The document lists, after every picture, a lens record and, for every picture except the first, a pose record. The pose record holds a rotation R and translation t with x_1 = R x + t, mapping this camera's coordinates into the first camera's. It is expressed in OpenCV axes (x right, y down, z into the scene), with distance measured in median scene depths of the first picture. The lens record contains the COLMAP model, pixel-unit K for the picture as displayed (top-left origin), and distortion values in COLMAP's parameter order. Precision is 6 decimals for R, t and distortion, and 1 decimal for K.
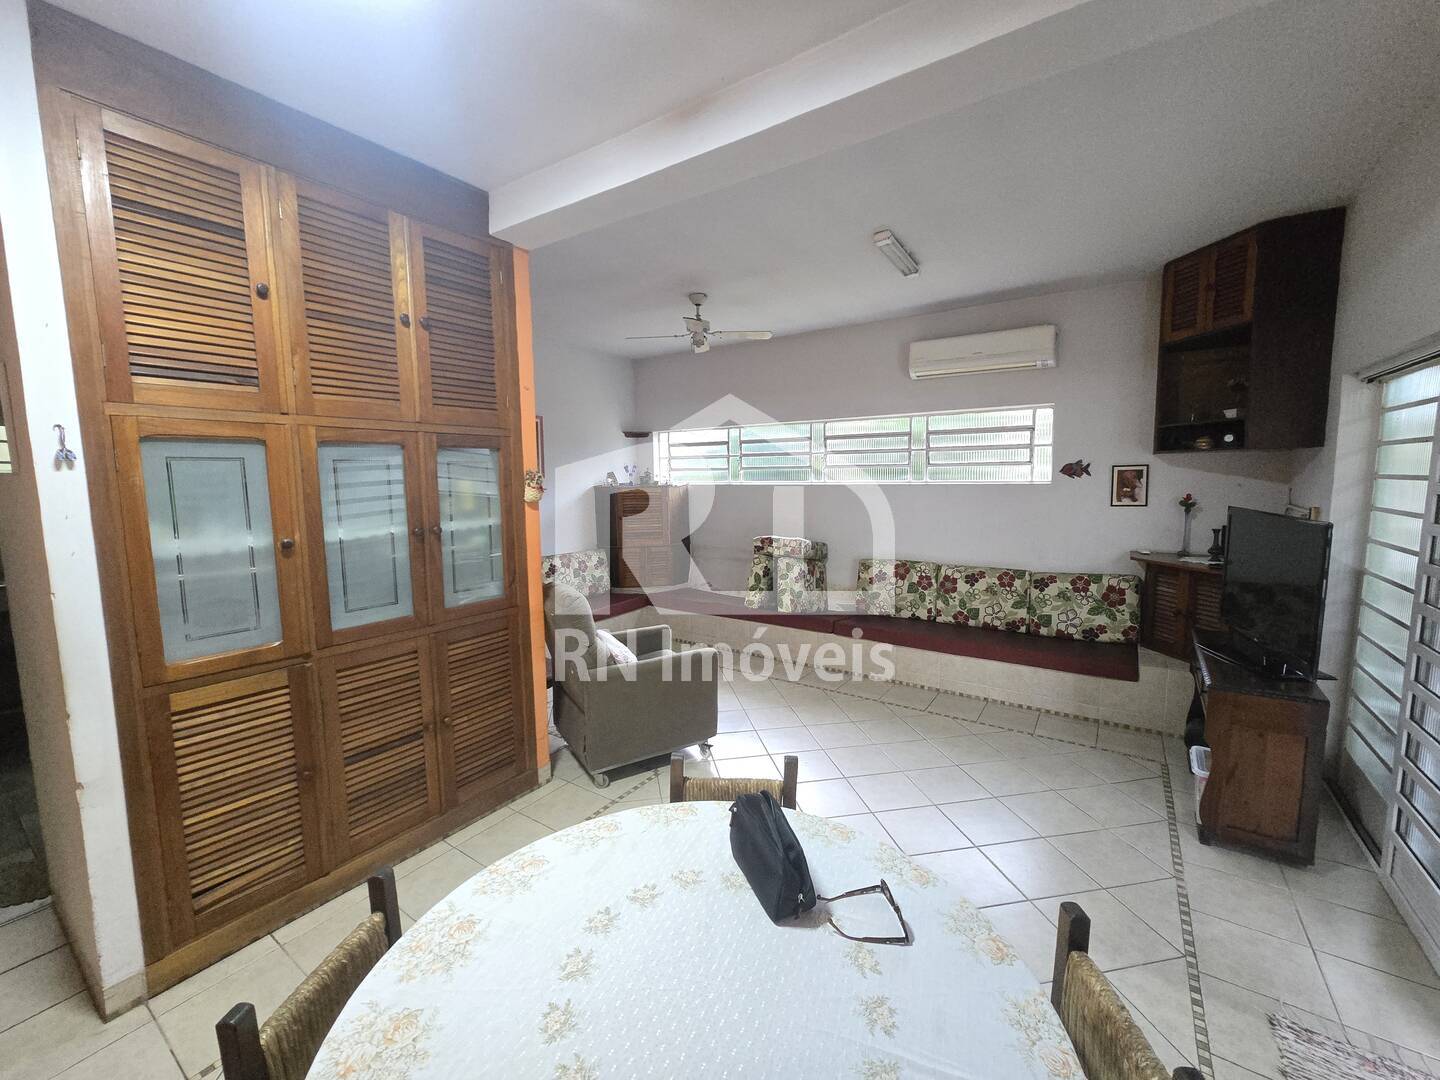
lens RADIAL K [[586.2, 0, 720.4], [0, 586.2, 539.3], [0, 0, 1]] dist [-0.000156, -0.000005]
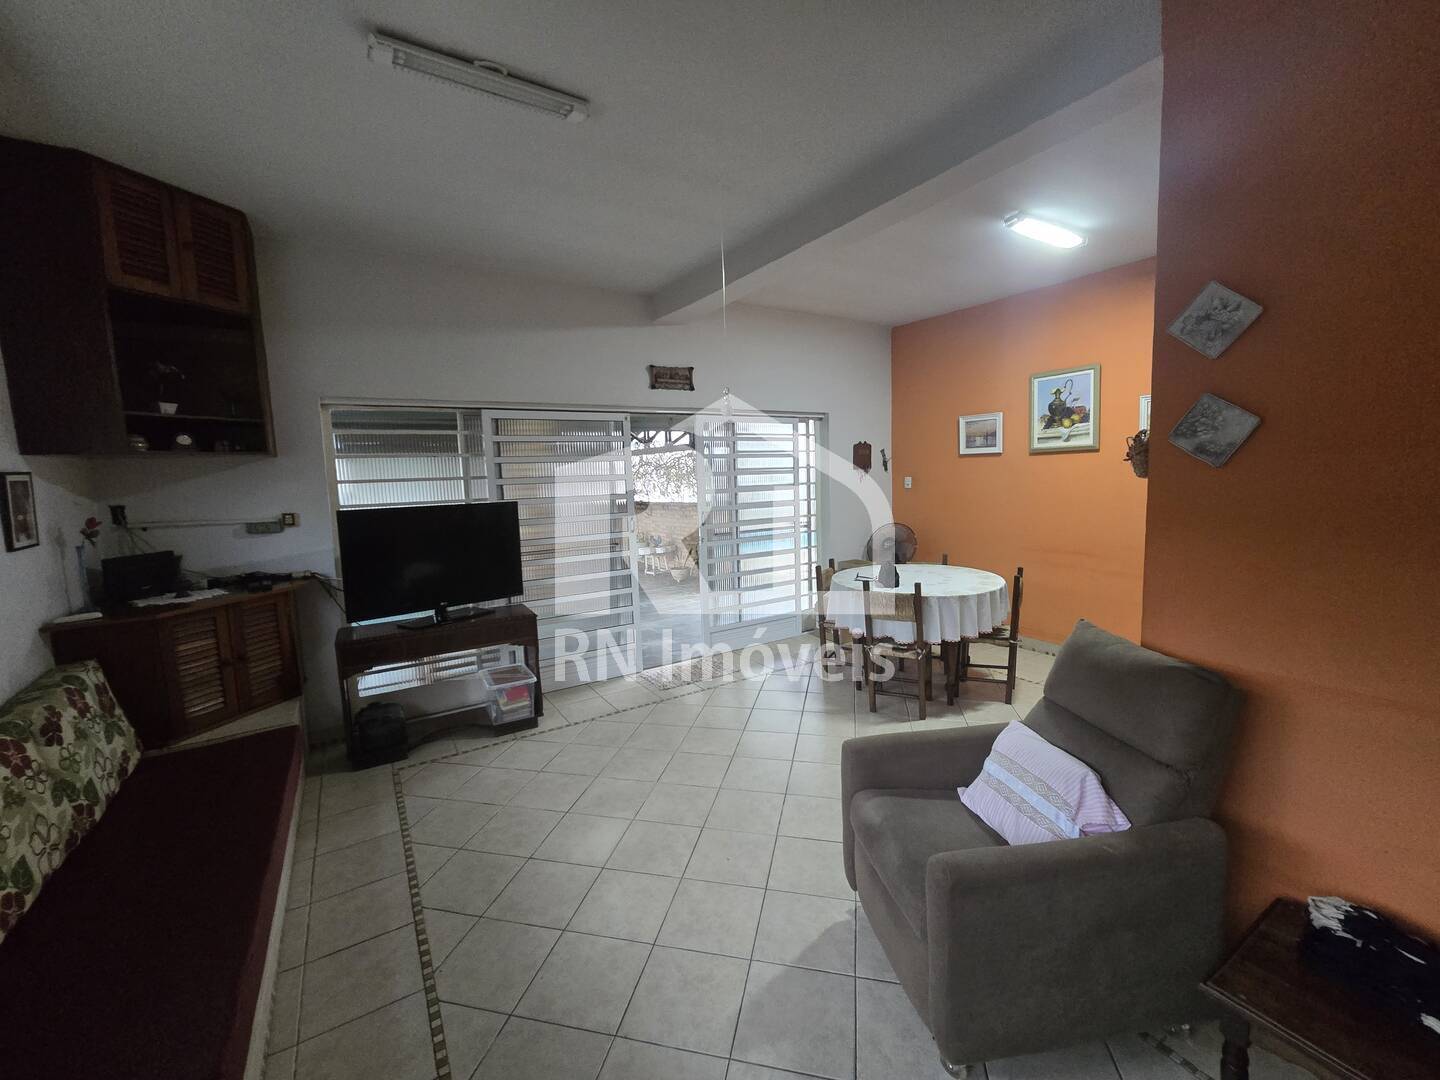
lens RADIAL K [[586.2, 0, 723.3], [0, 586.2, 534.9], [0, 0, 1]] dist [-0.000156, -0.000005]
pose [[-0.919548, -0.003353, 0.392964, -0.115581], [0.082906, 0.975802, 0.202329, -0.134474], [-0.384133, 0.218630, -0.897019, 1.336602]]
